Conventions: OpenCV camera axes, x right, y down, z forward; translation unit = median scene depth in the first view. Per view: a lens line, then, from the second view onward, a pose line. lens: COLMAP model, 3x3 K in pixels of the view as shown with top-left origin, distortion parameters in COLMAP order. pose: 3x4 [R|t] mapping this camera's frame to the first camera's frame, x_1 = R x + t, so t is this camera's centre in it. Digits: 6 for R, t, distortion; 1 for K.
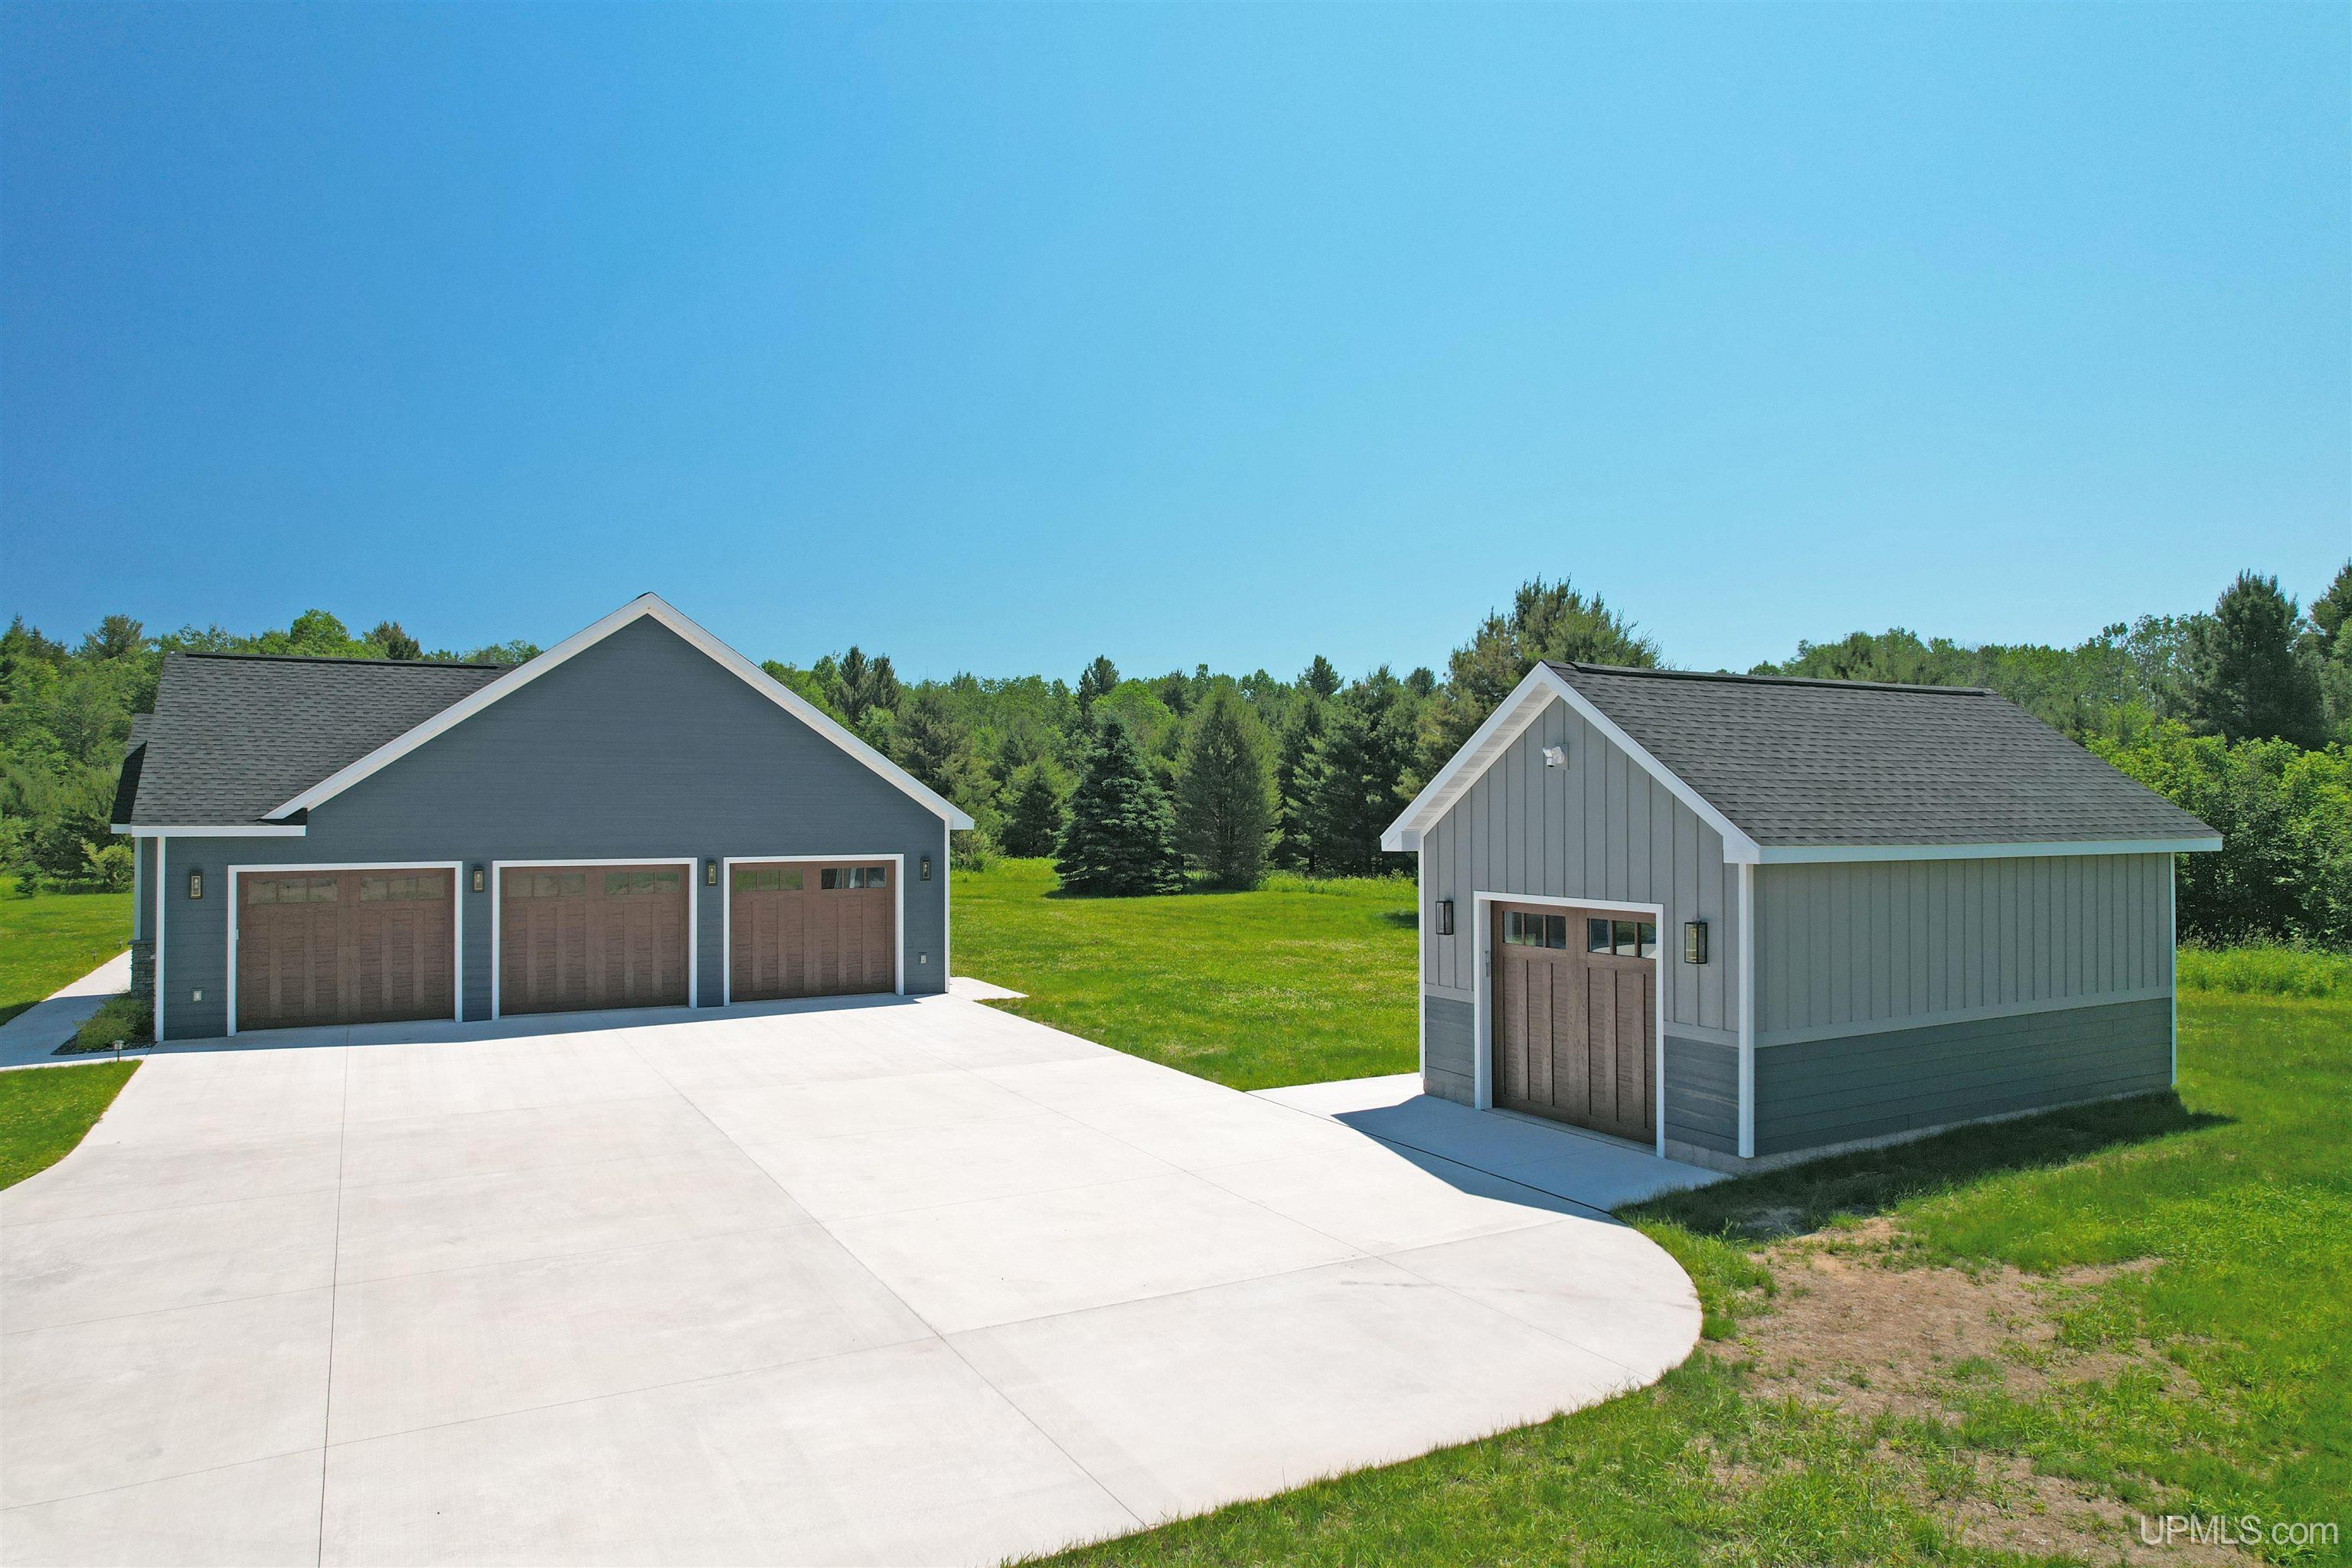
lens RADIAL K [[1496.0, 0, 1175.4], [0, 1496.0, 782.6], [0, 0, 1]] dist [-0.056393, 0.041054]
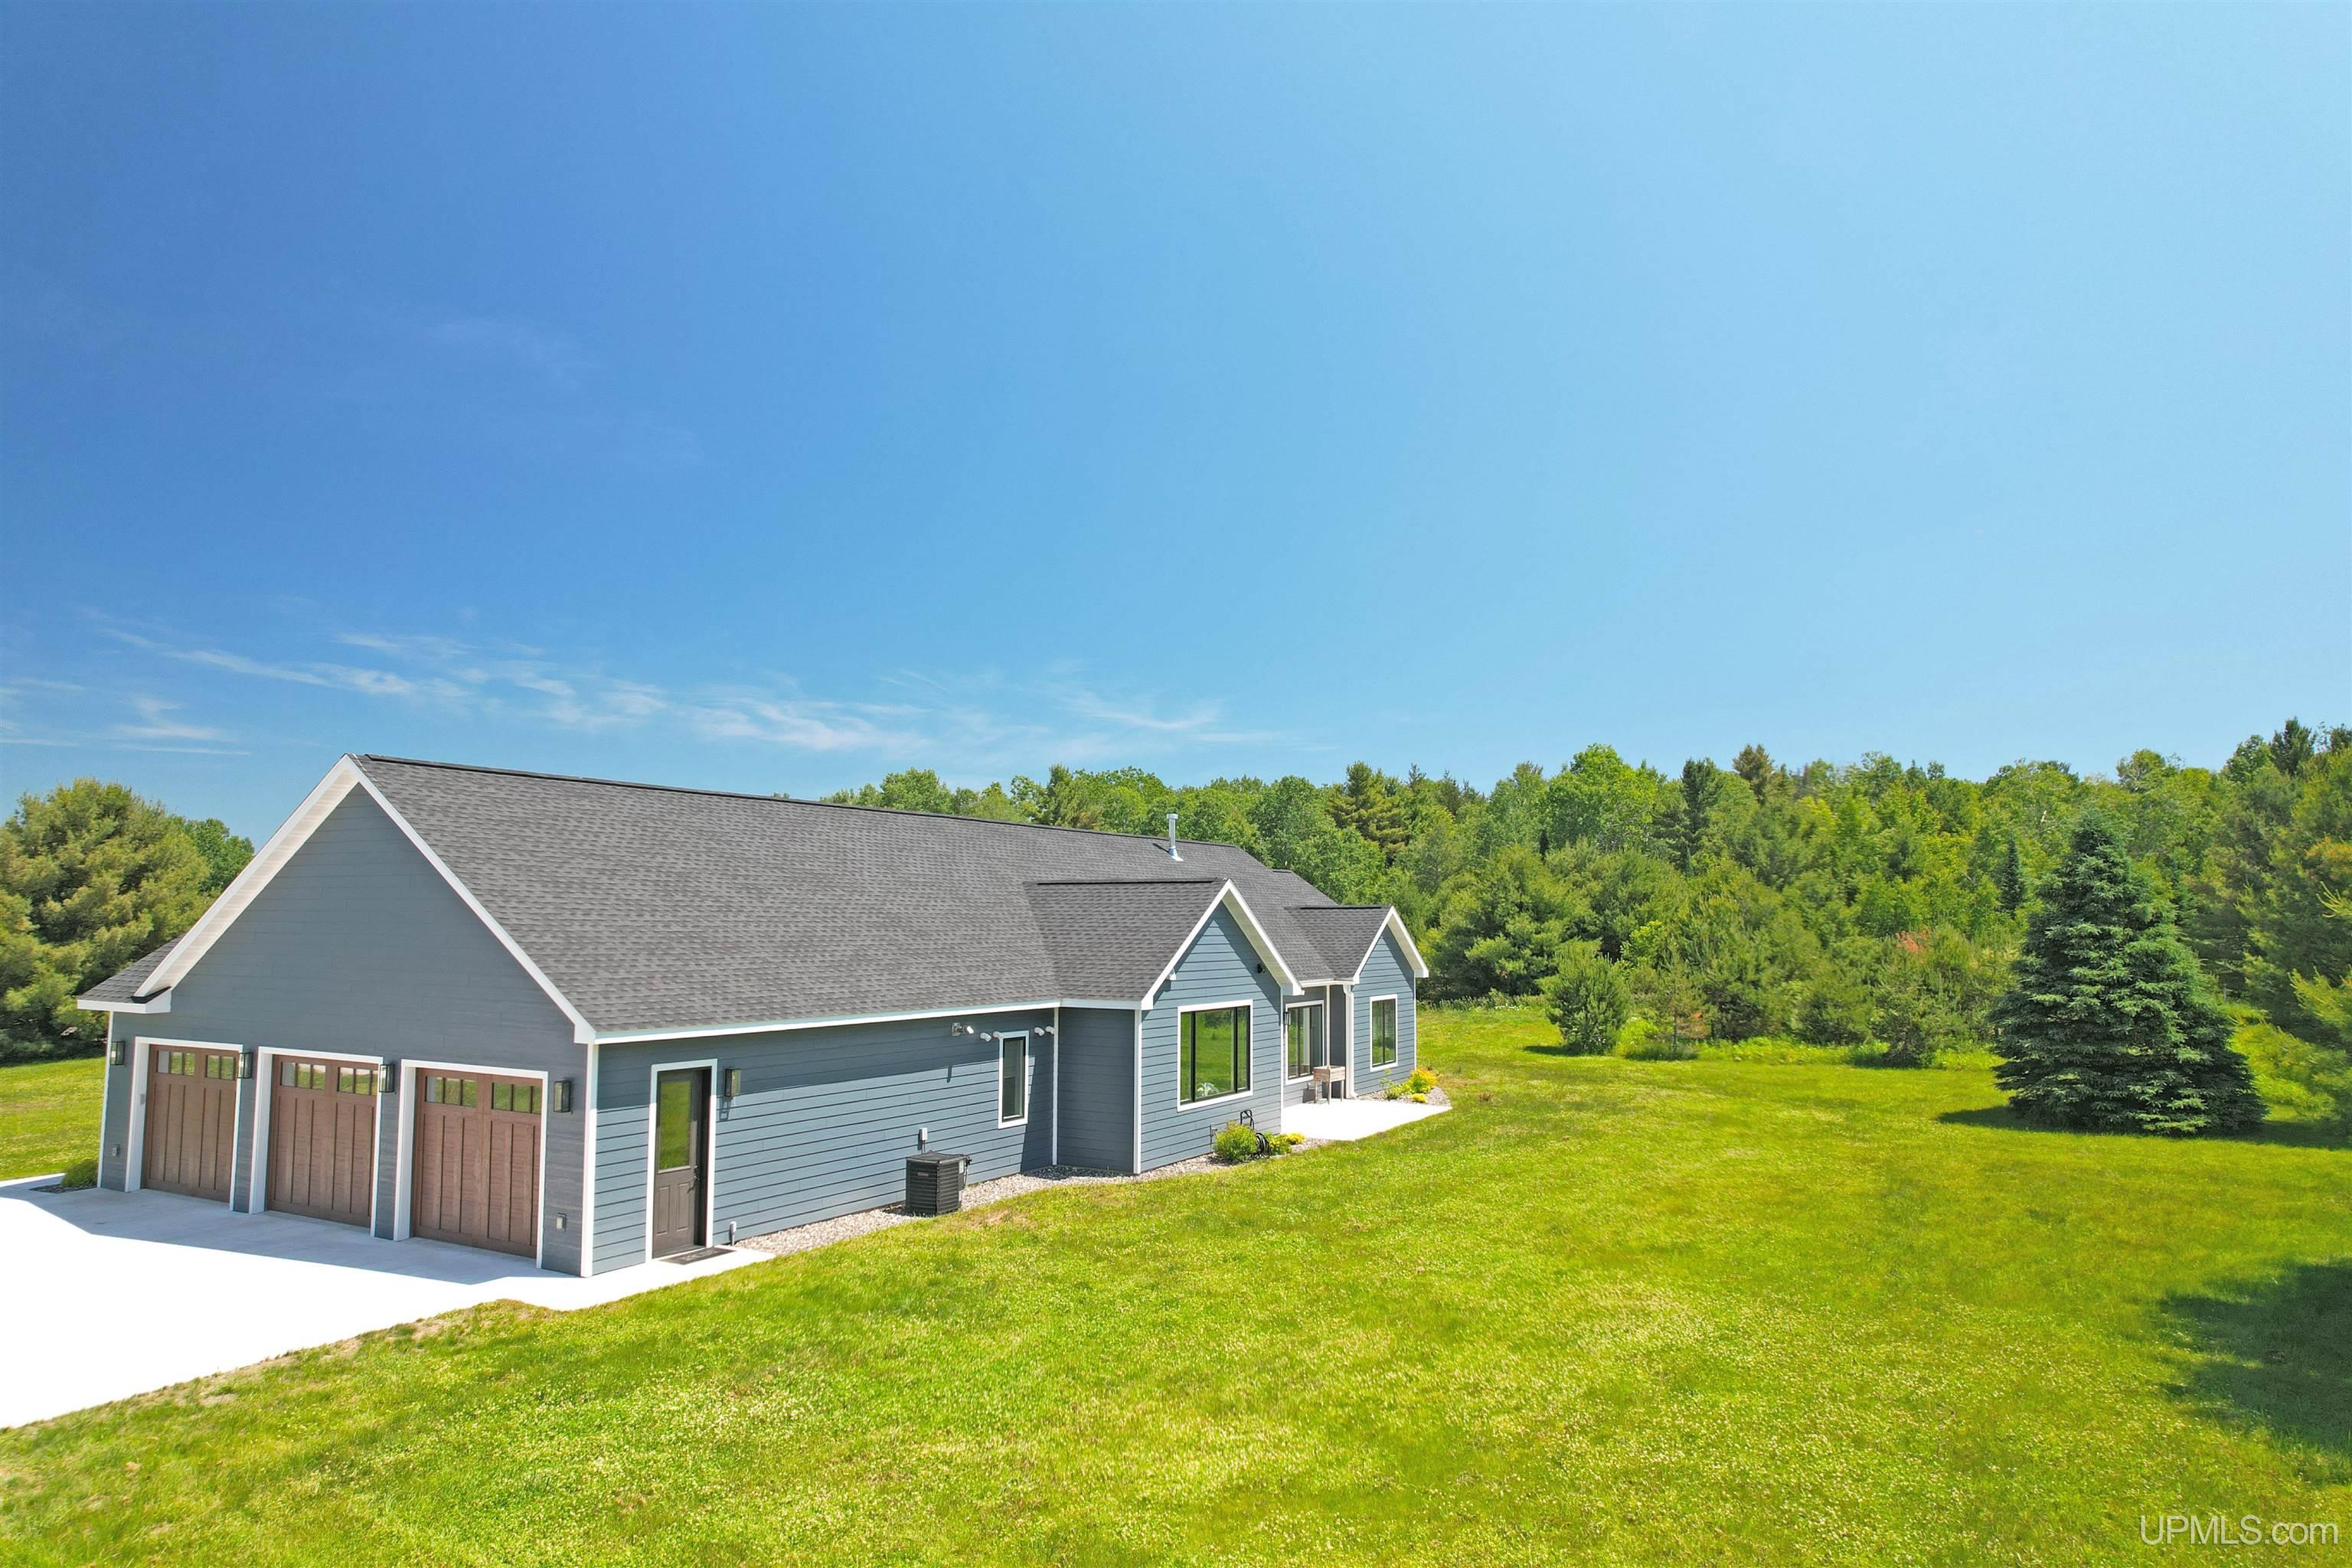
lens RADIAL K [[1496.0, 0, 1171.6], [0, 1496.0, 787.3], [0, 0, 1]] dist [-0.056393, 0.041054]
pose [[0.524868, -0.071853, -0.848146, 0.596981], [0.009110, 0.996848, -0.078813, -0.030584], [0.851135, 0.033640, 0.523868, 0.873596]]
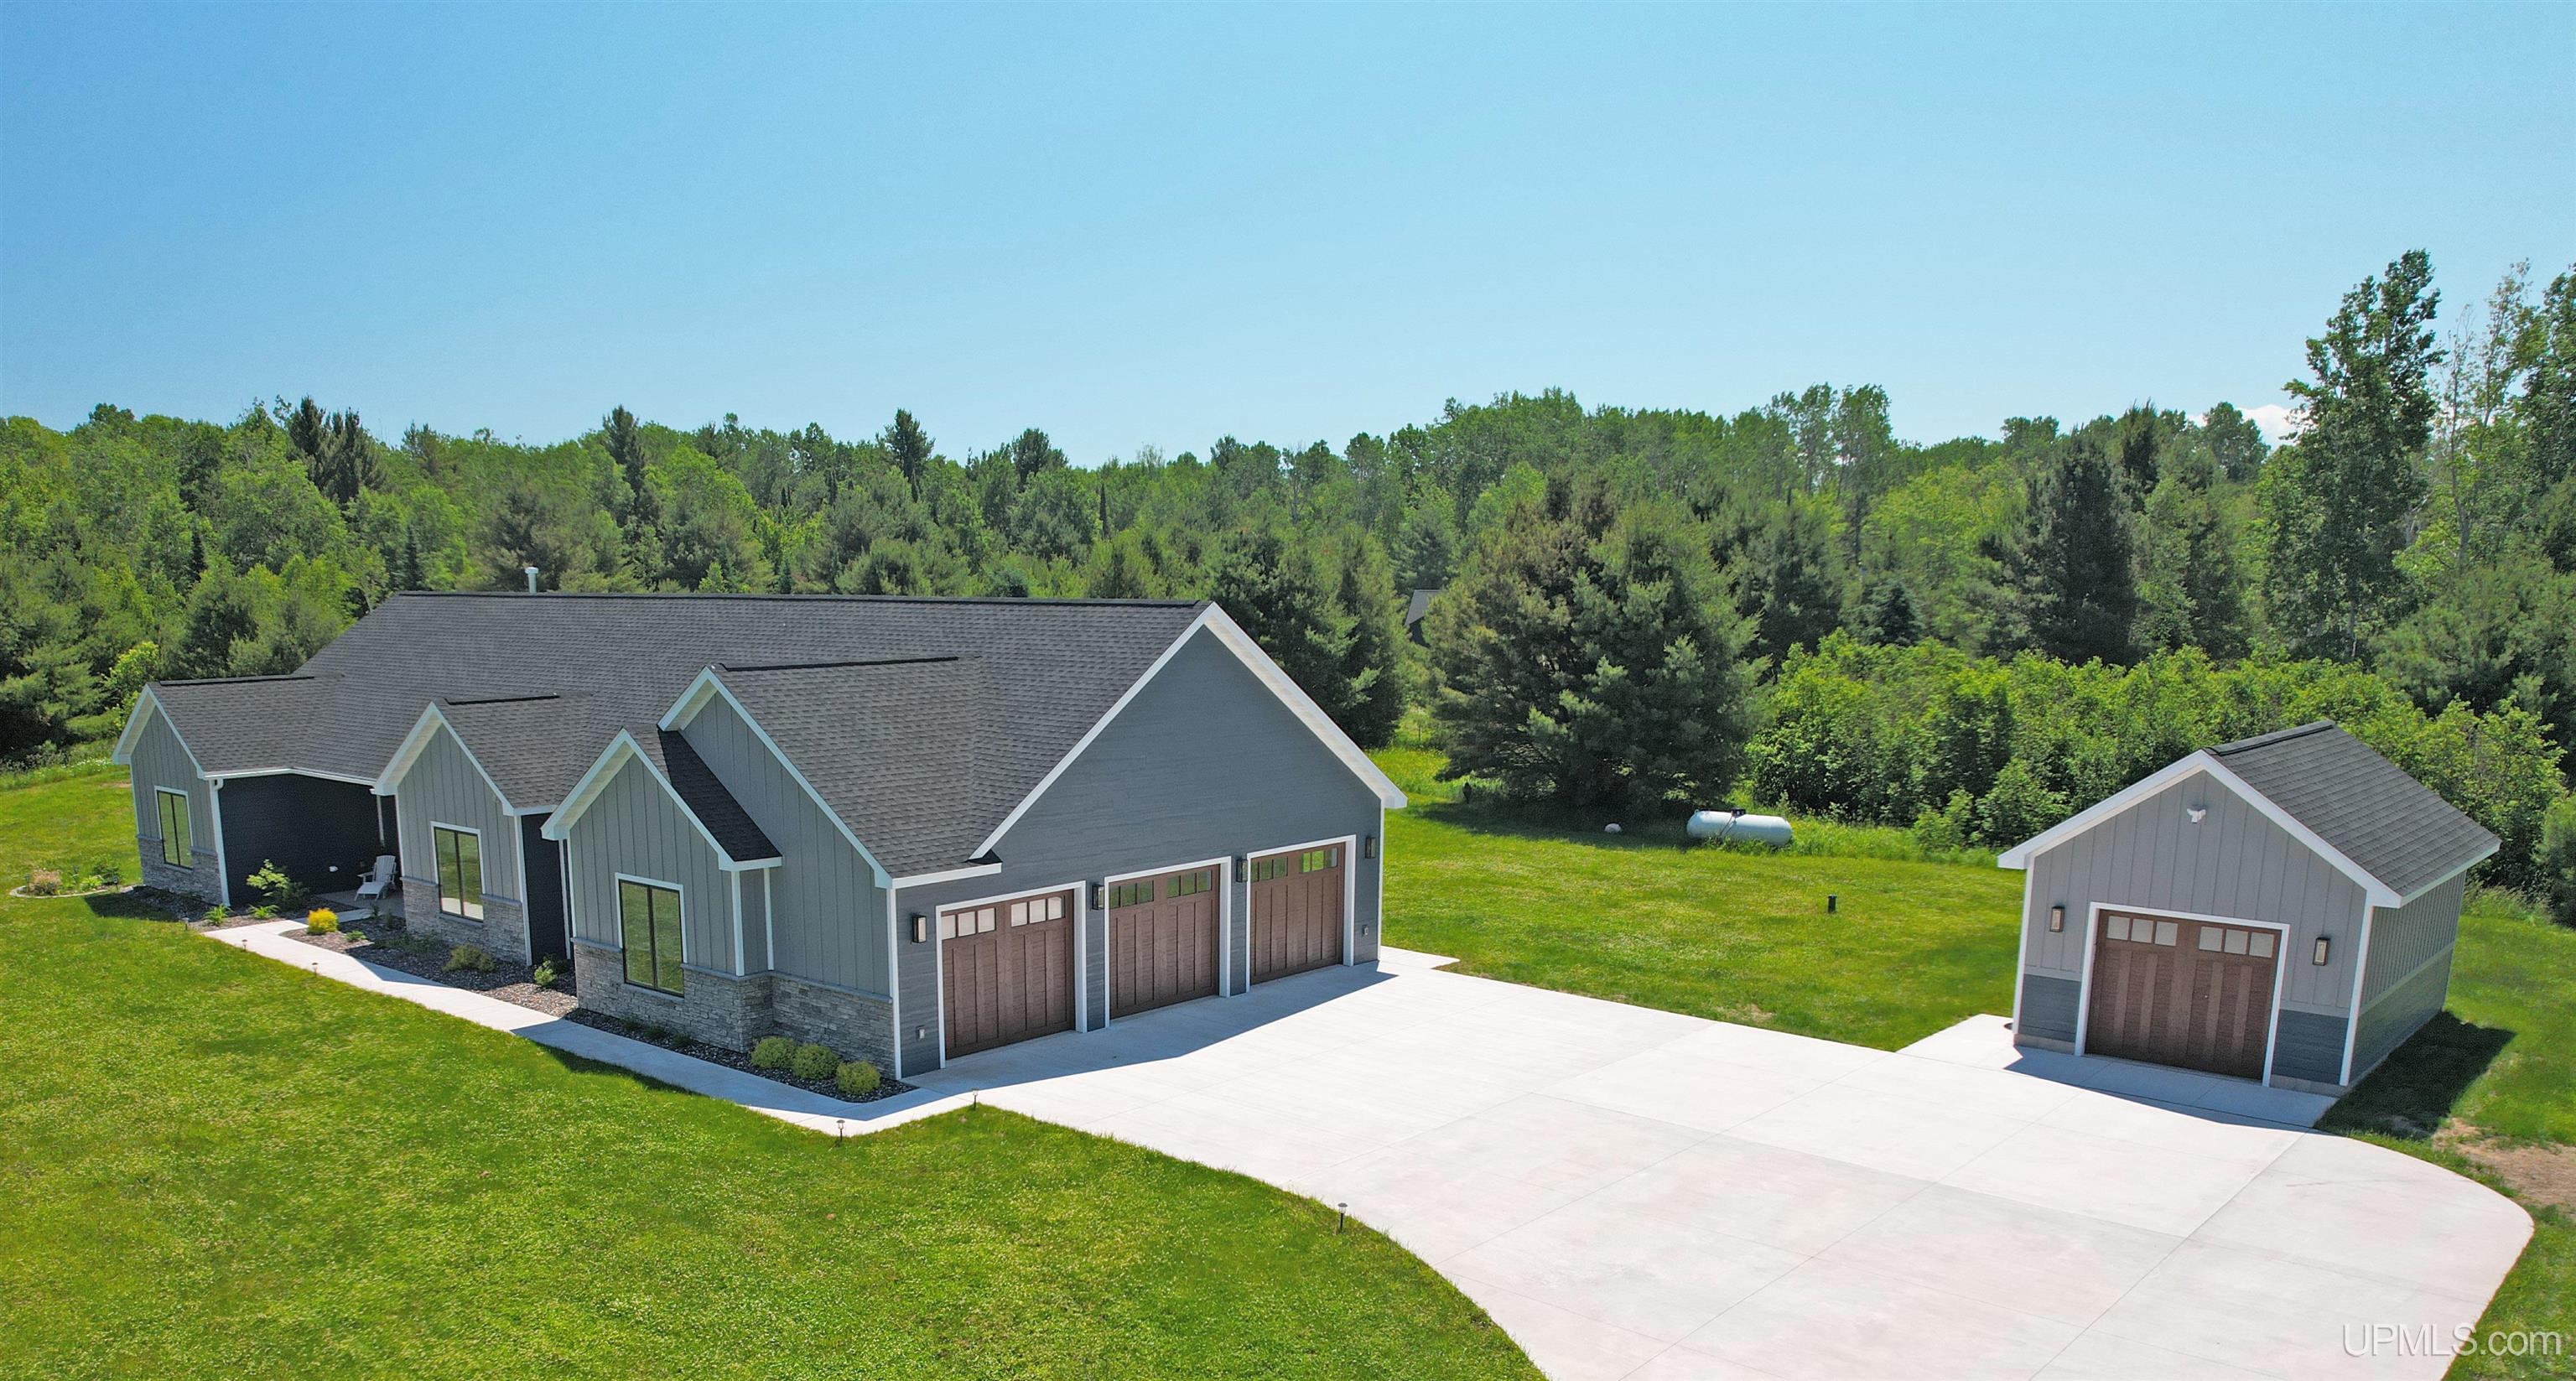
lens RADIAL K [[1934.5, 0, 1159.4], [0, 1934.5, 1009.7], [0, 0, 1]] dist [-0.062025, 0.053423]
pose [[0.947552, -0.071774, 0.311437, -0.741760], [-0.005745, 0.970475, 0.241134, -0.159307], [-0.319549, -0.230277, 0.919163, -0.232494]]
